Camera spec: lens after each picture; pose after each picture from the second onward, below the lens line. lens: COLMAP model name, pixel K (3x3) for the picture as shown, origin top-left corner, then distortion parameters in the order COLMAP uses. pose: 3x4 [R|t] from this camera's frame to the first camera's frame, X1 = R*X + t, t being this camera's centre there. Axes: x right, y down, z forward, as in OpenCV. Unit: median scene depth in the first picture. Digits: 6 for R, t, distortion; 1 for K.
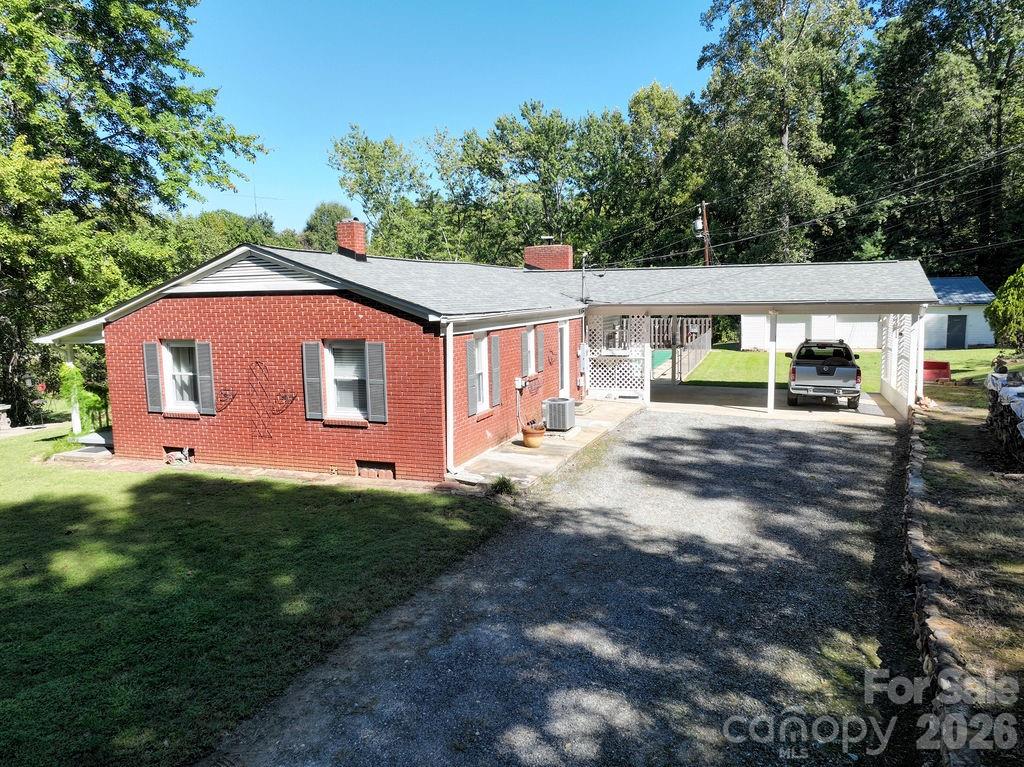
lens RADIAL K [[717.8, 0, 513.3], [0, 717.8, 379.5], [0, 0, 1]] dist [0.006639, 0.007763]
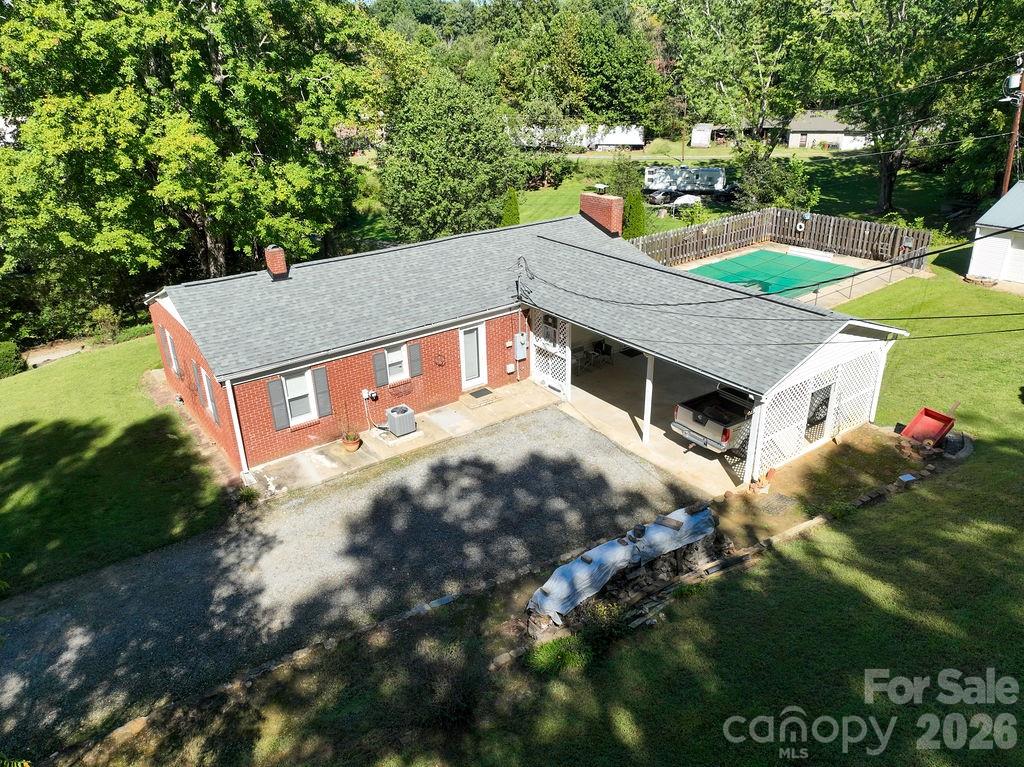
lens RADIAL K [[721.7, 0, 512.0], [0, 721.7, 383.5], [0, 0, 1]] dist [-0.008012, -0.001154]
pose [[0.825163, 0.221532, -0.519644, 1.046479], [-0.041854, 0.941342, 0.334847, -0.536897], [0.563343, -0.254554, 0.786033, 0.193288]]
